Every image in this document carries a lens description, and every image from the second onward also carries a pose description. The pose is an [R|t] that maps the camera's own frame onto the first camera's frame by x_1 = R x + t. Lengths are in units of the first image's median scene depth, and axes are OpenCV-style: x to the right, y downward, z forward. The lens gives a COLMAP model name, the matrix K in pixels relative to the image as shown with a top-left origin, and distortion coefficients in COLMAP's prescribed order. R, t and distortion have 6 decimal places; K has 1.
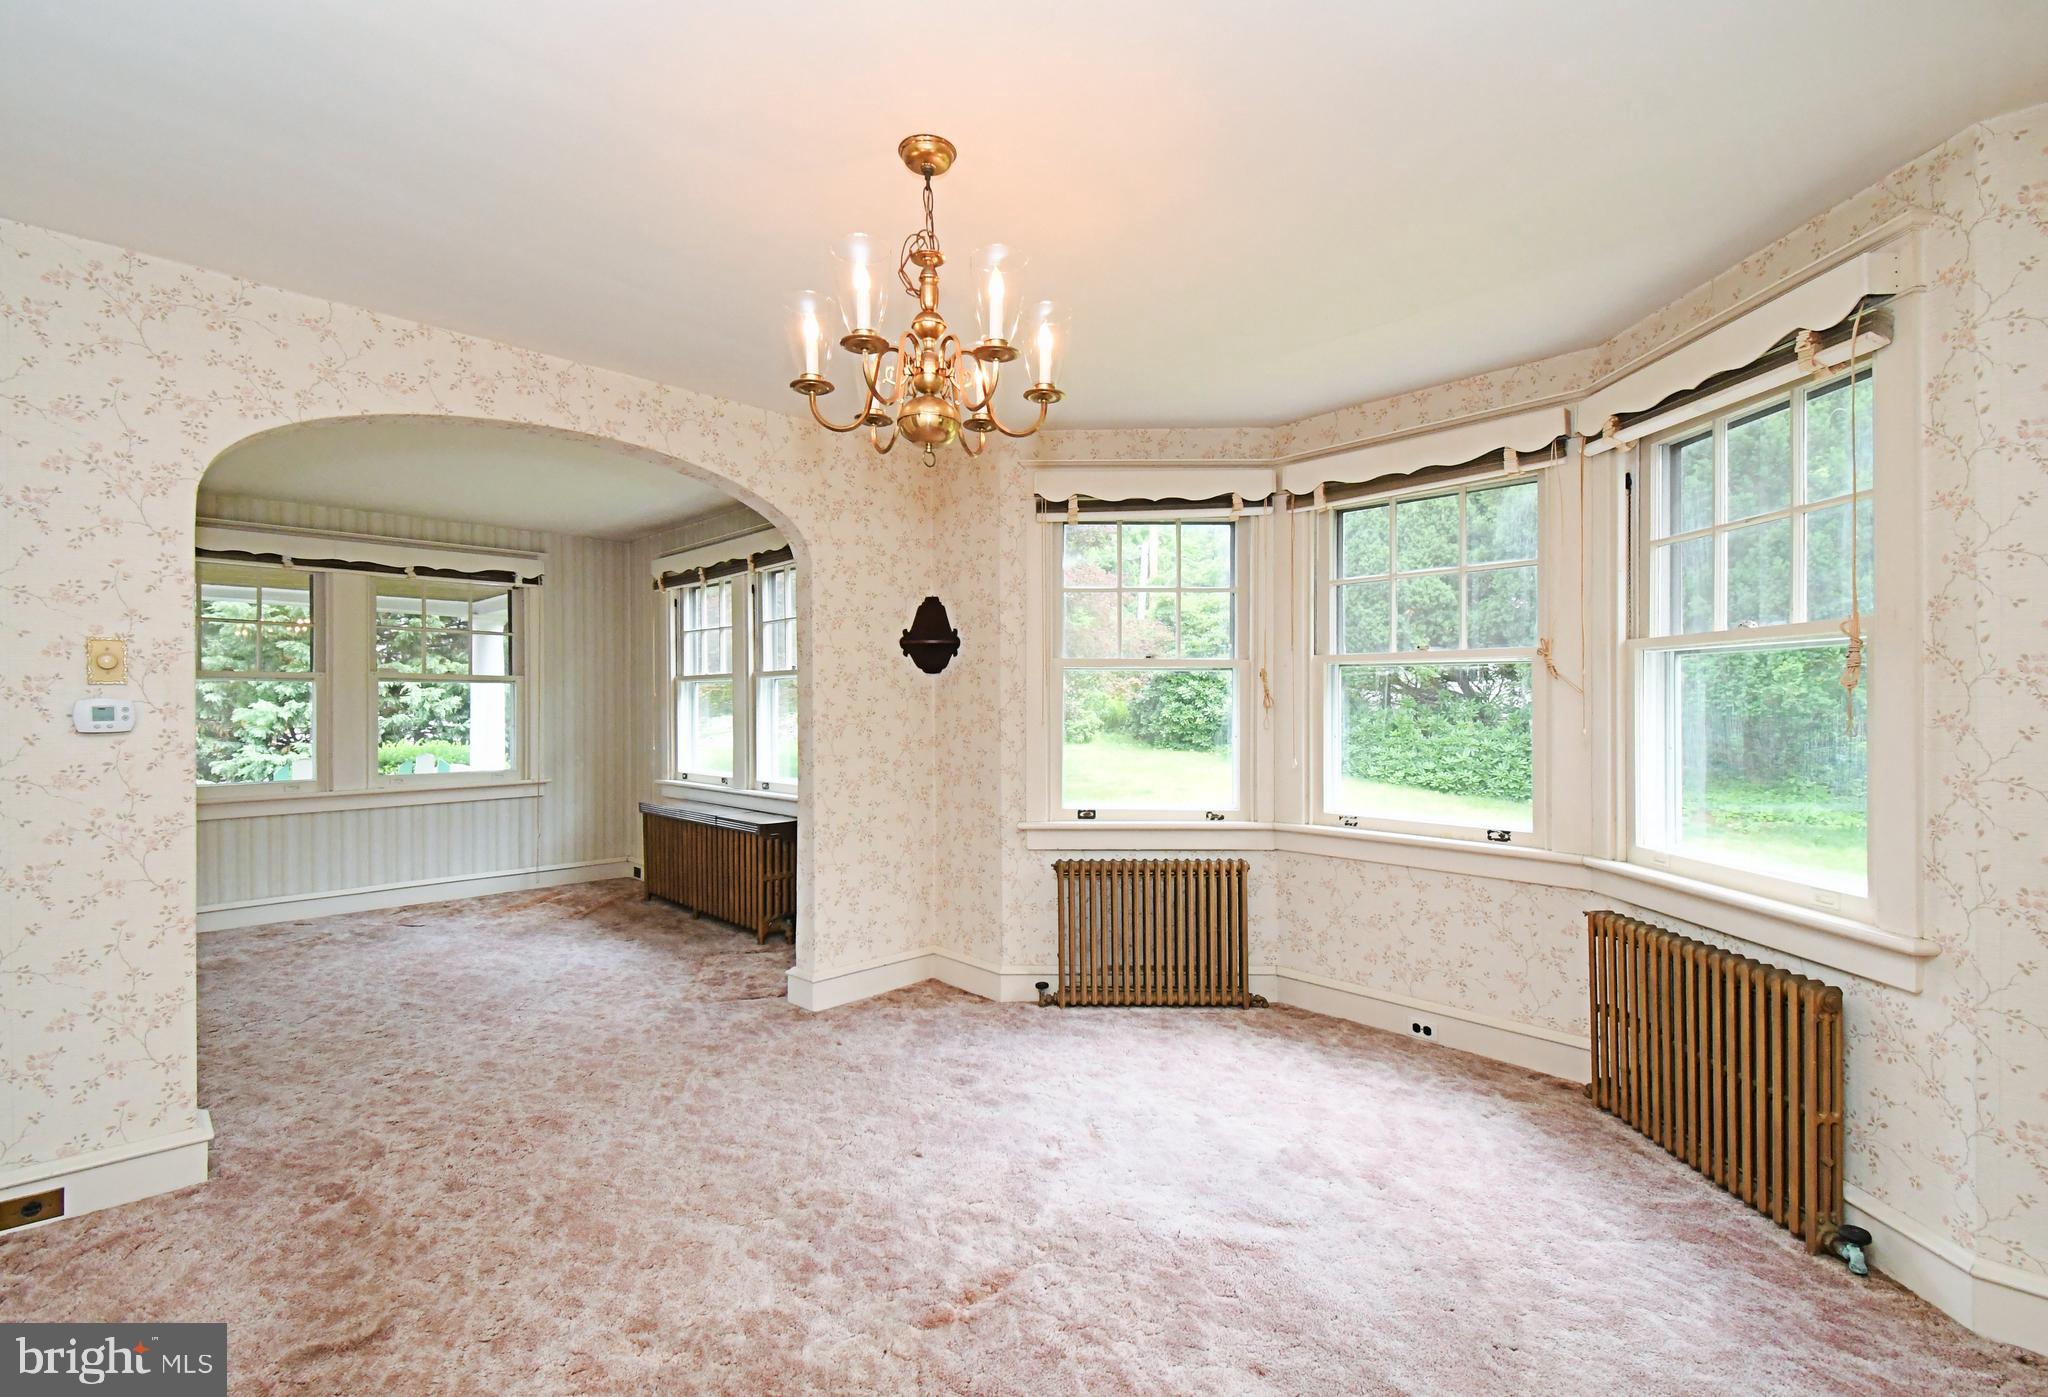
lens RADIAL K [[919.7, 0, 1031.9], [0, 919.7, 717.3], [0, 0, 1]] dist [0.065897, -0.027433]
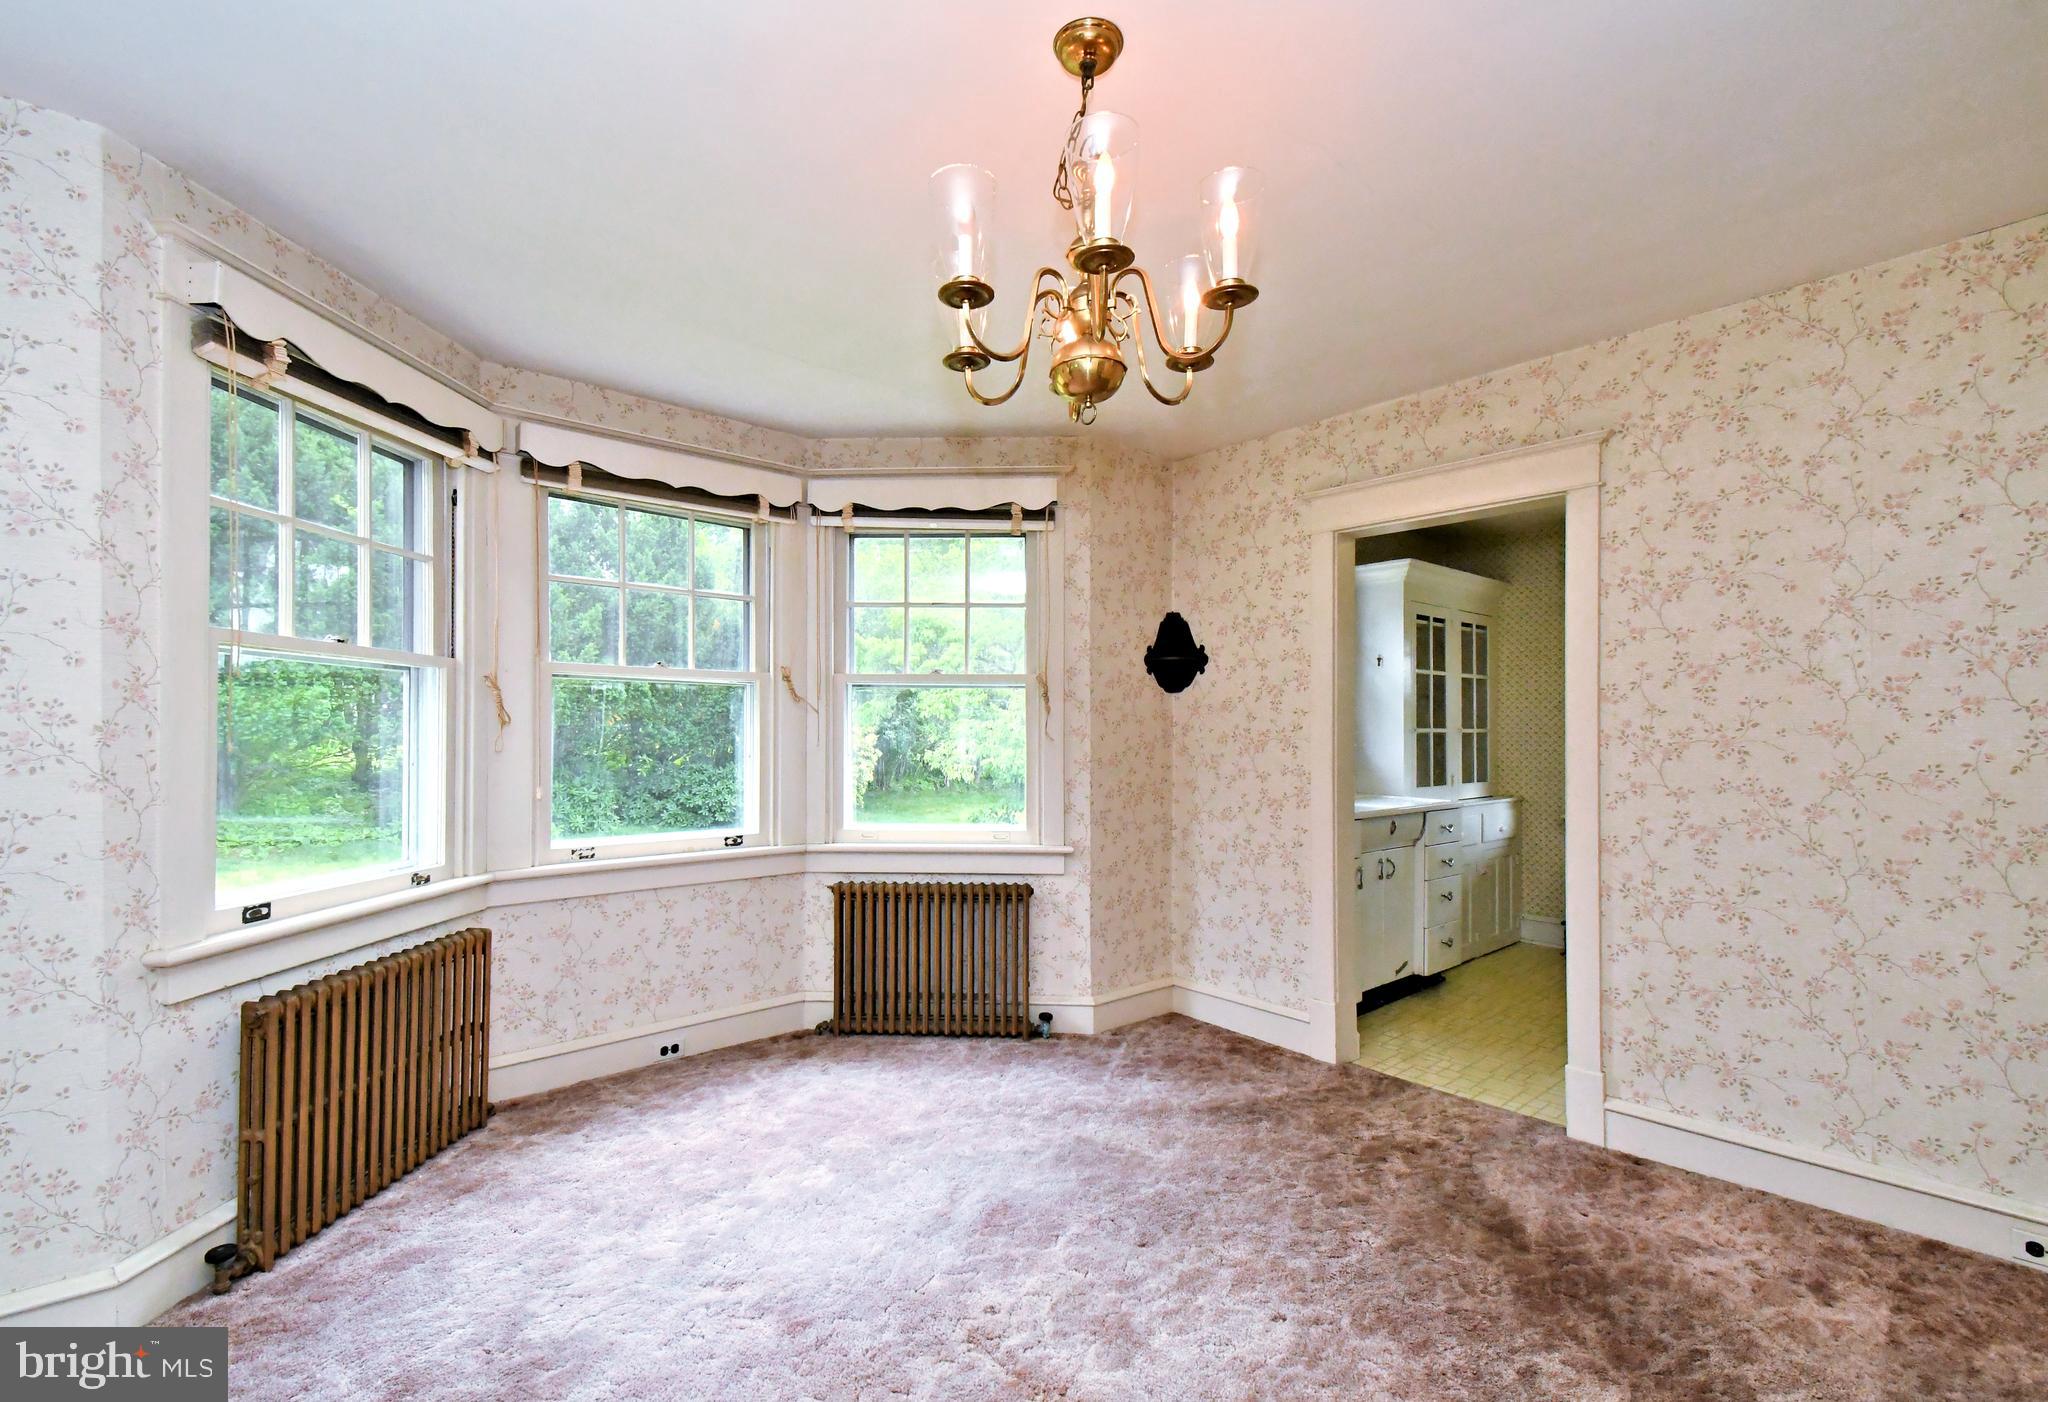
lens RADIAL K [[919.7, 0, 1031.9], [0, 919.7, 719.8], [0, 0, 1]] dist [0.065897, -0.027433]
pose [[0.073449, 0.005754, 0.997282, -0.549628], [0.009221, 0.999937, -0.006448, -0.005203], [-0.997256, 0.009669, 0.073391, 0.551892]]
